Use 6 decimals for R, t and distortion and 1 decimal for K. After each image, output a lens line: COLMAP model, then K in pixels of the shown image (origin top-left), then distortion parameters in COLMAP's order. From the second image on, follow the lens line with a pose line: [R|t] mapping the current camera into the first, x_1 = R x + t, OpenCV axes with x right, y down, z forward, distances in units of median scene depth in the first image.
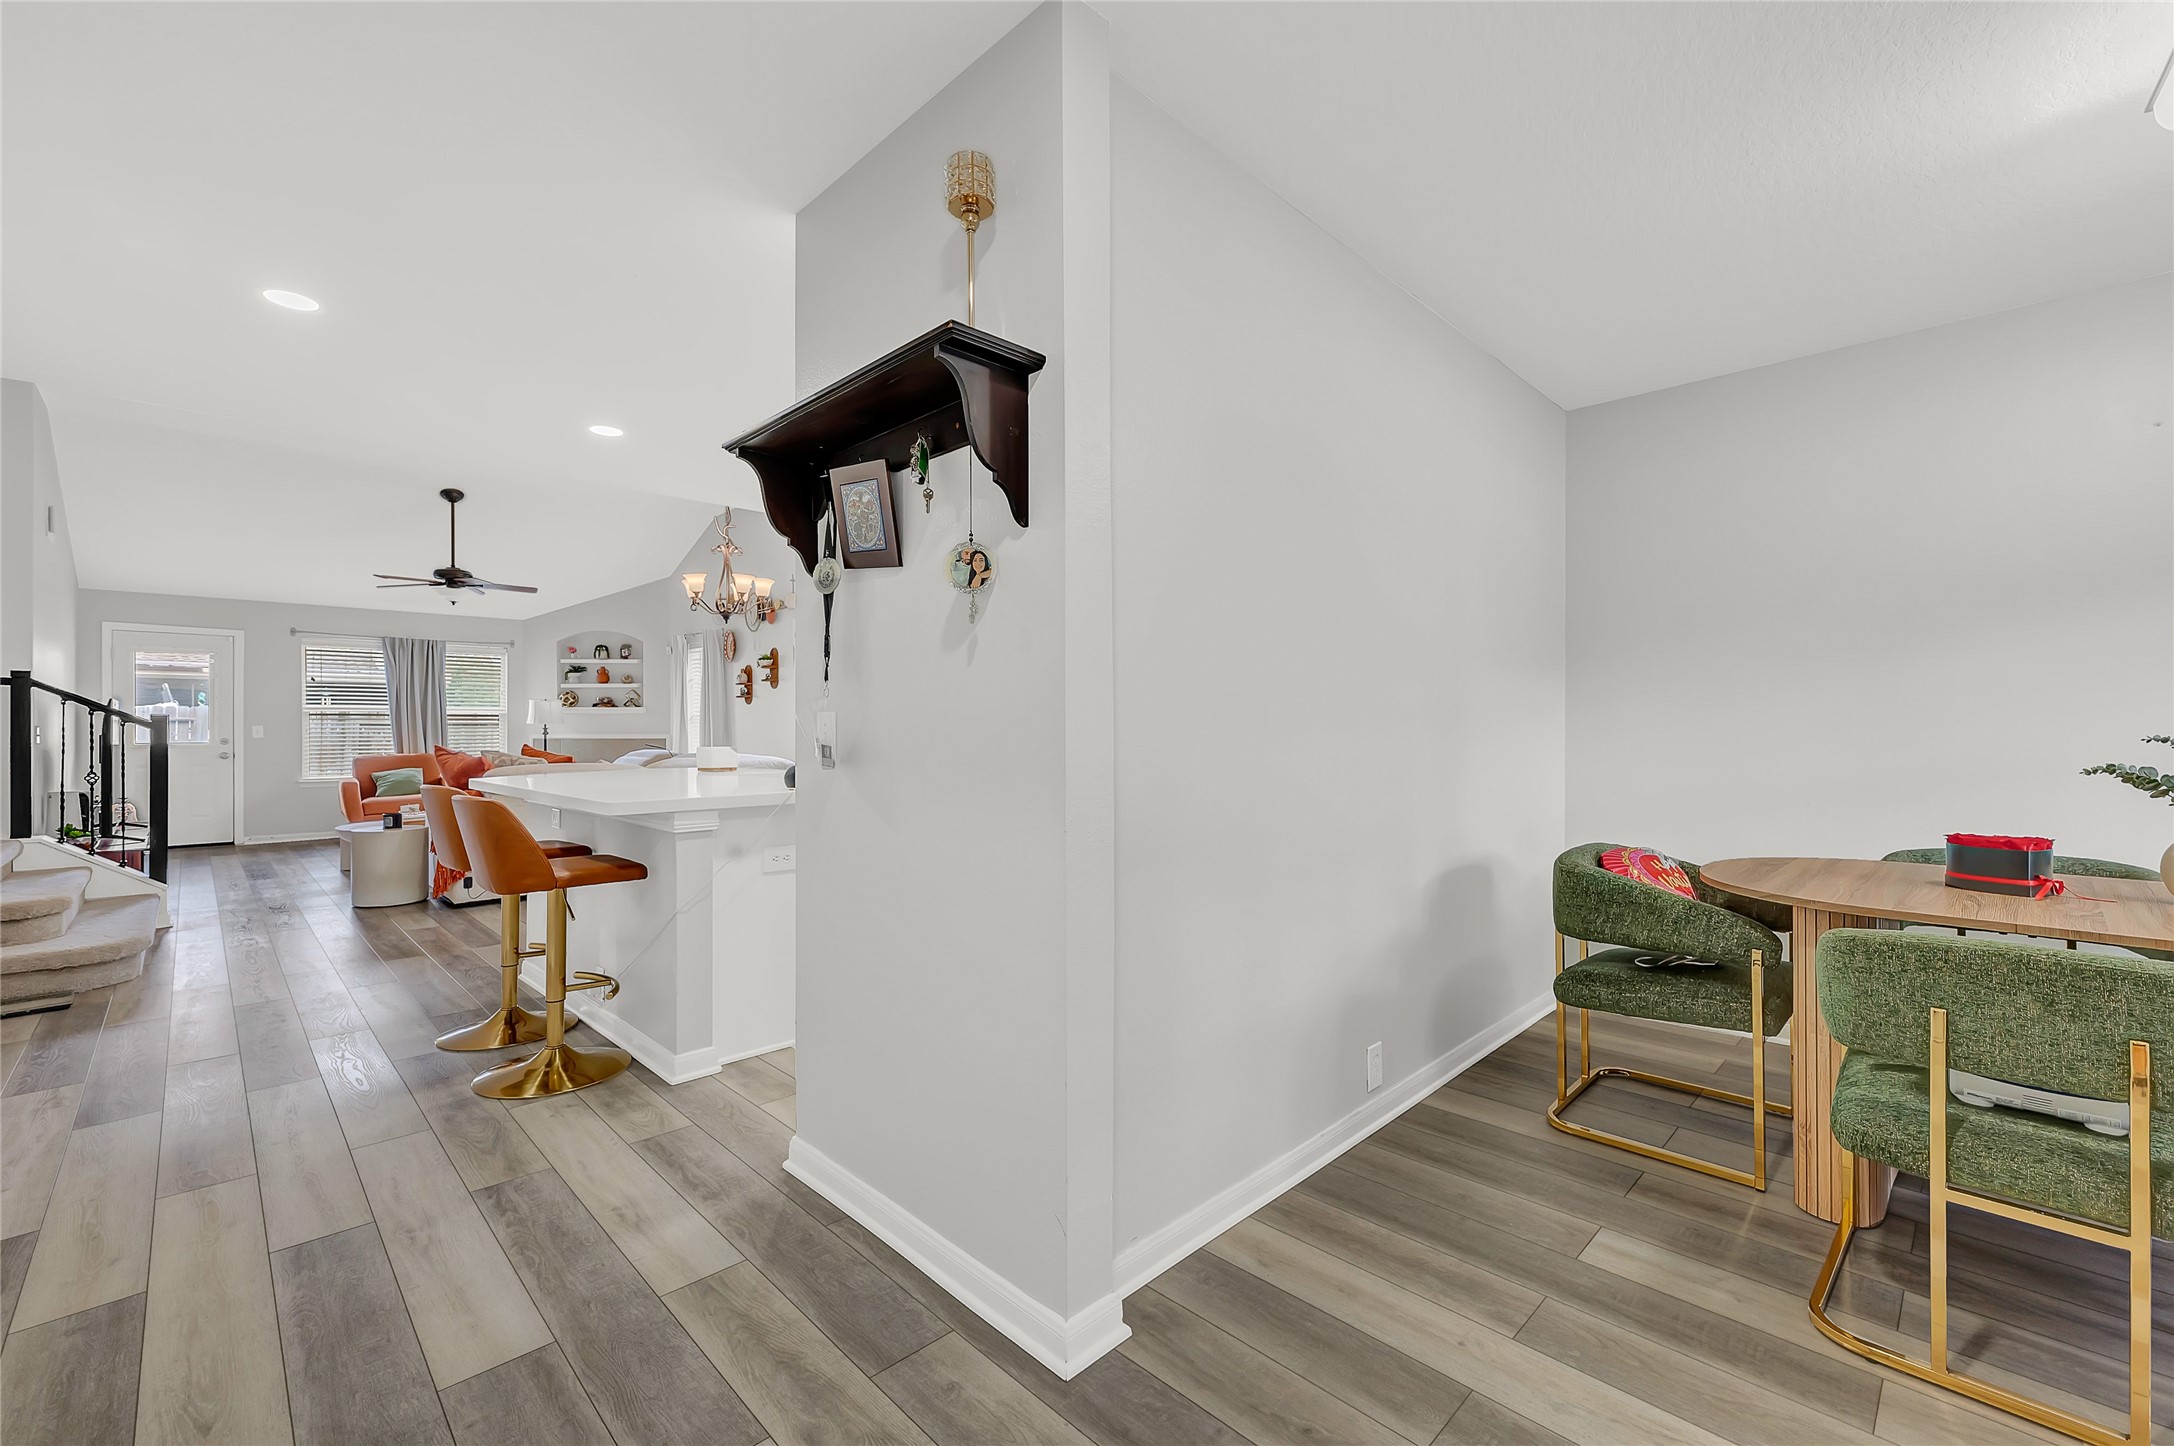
lens RADIAL K [[877.8, 0, 1088.3], [0, 877.8, 735.8], [0, 0, 1]] dist [0.001301, 0.000306]
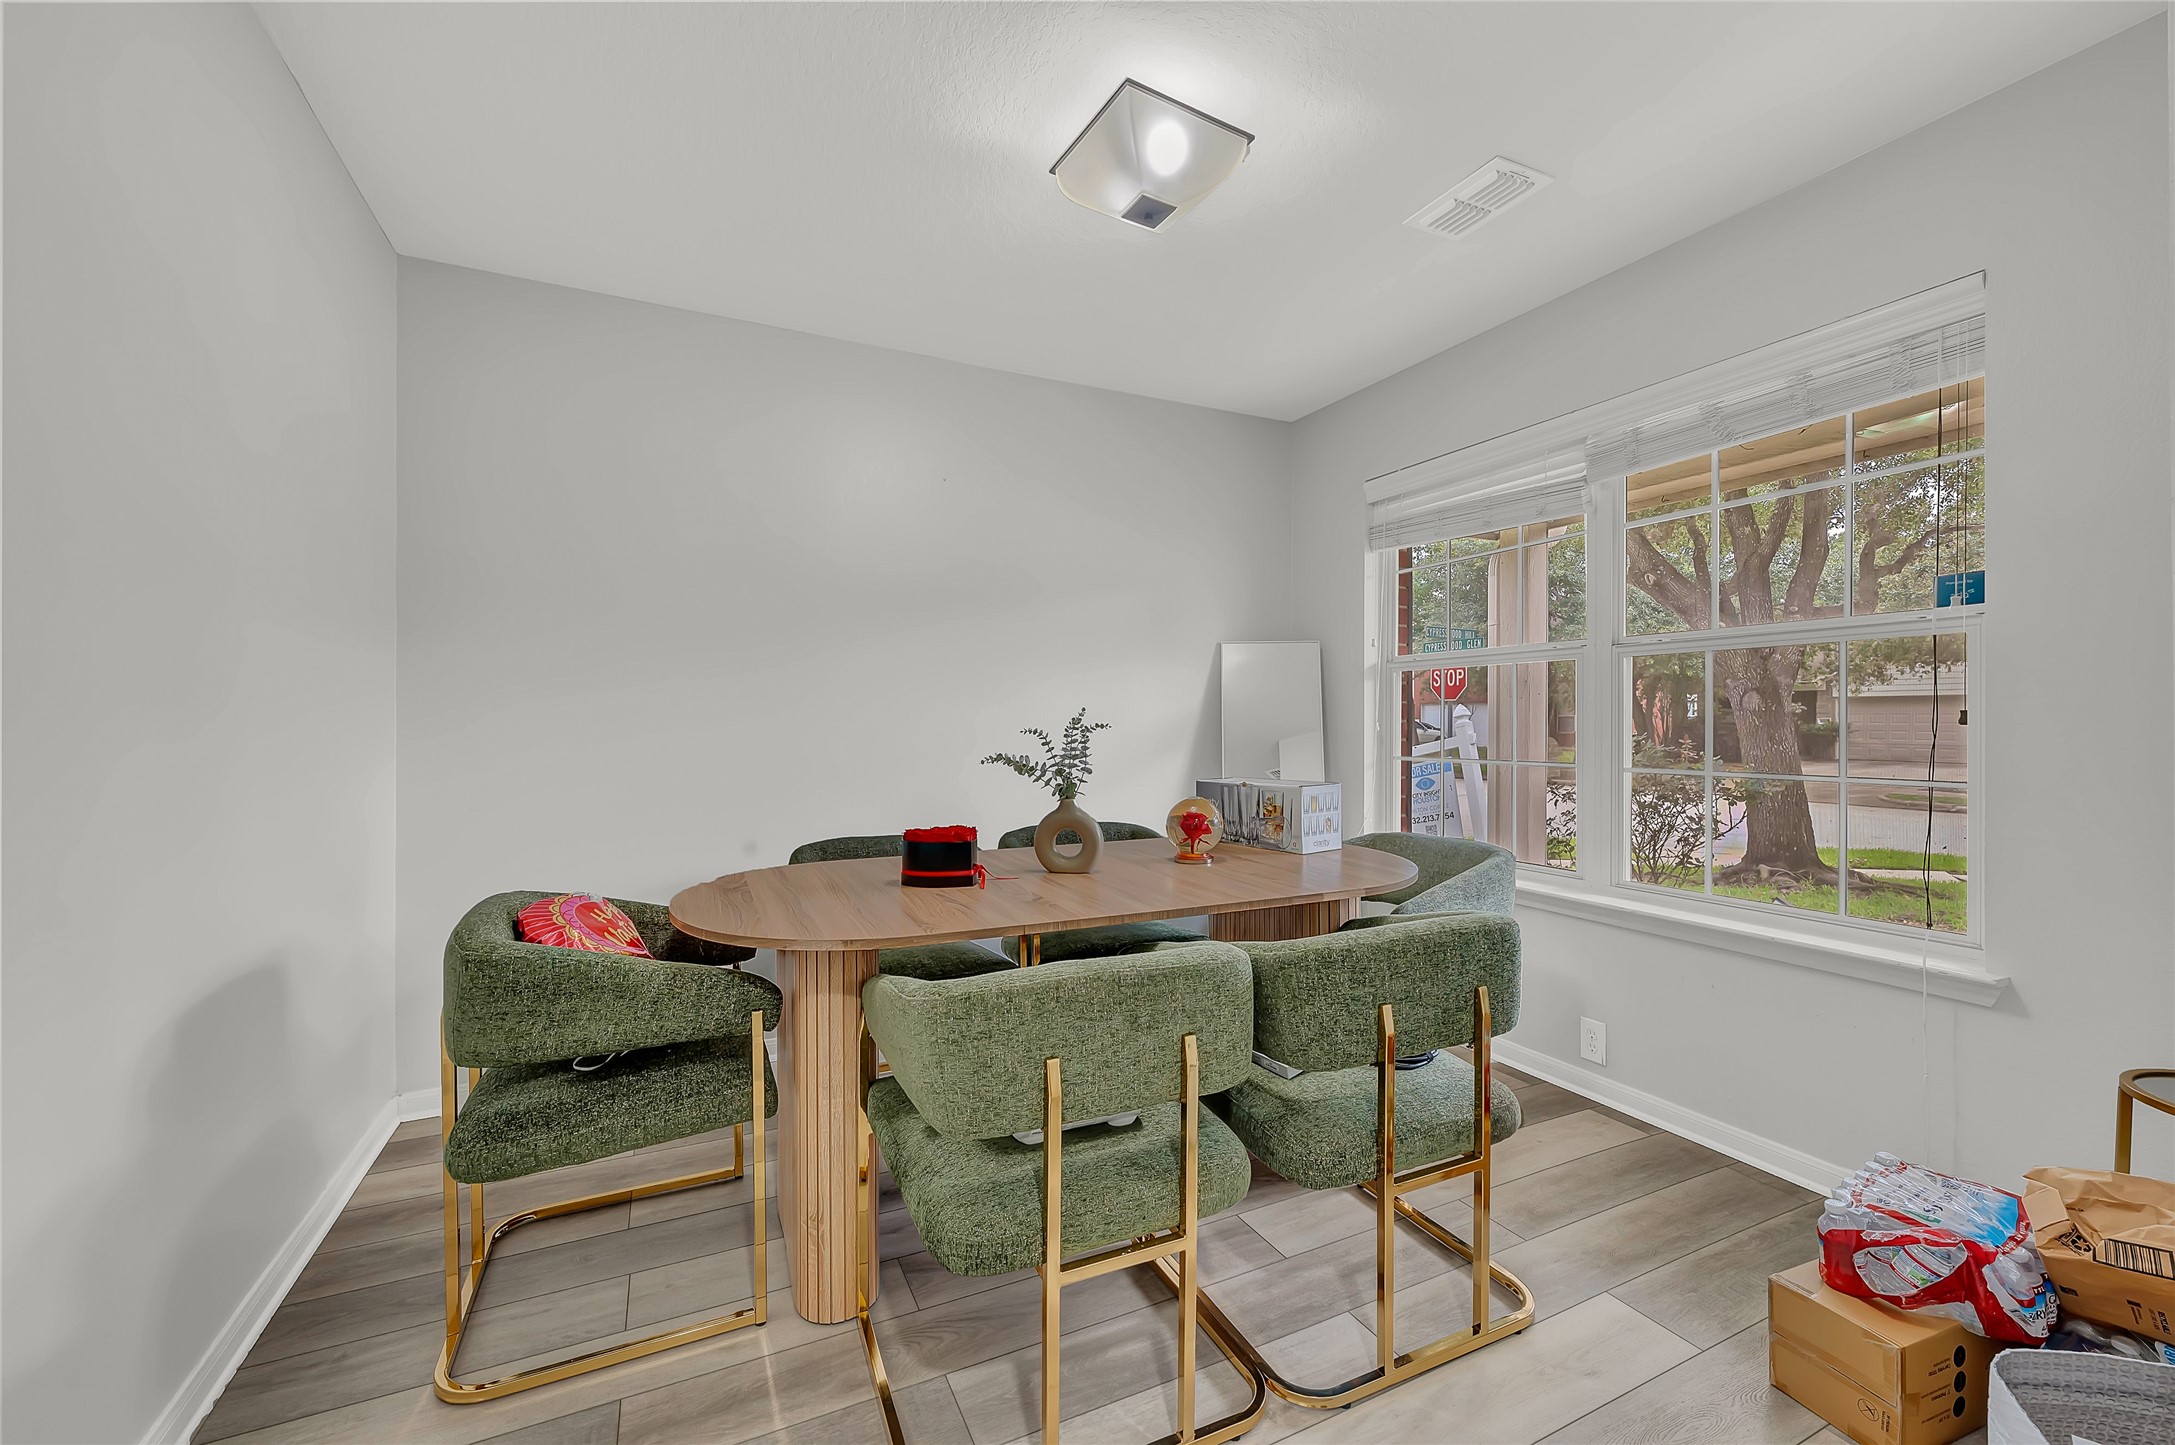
lens RADIAL K [[855.6, 0, 1087.5], [0, 855.6, 722.5], [0, 0, 1]] dist [-0.001167, -0.000082]
pose [[0.314208, -0.000339, 0.949354, 0.128351], [0.007011, 0.999973, -0.001964, -0.004316], [-0.949328, 0.007273, 0.314202, 0.438355]]
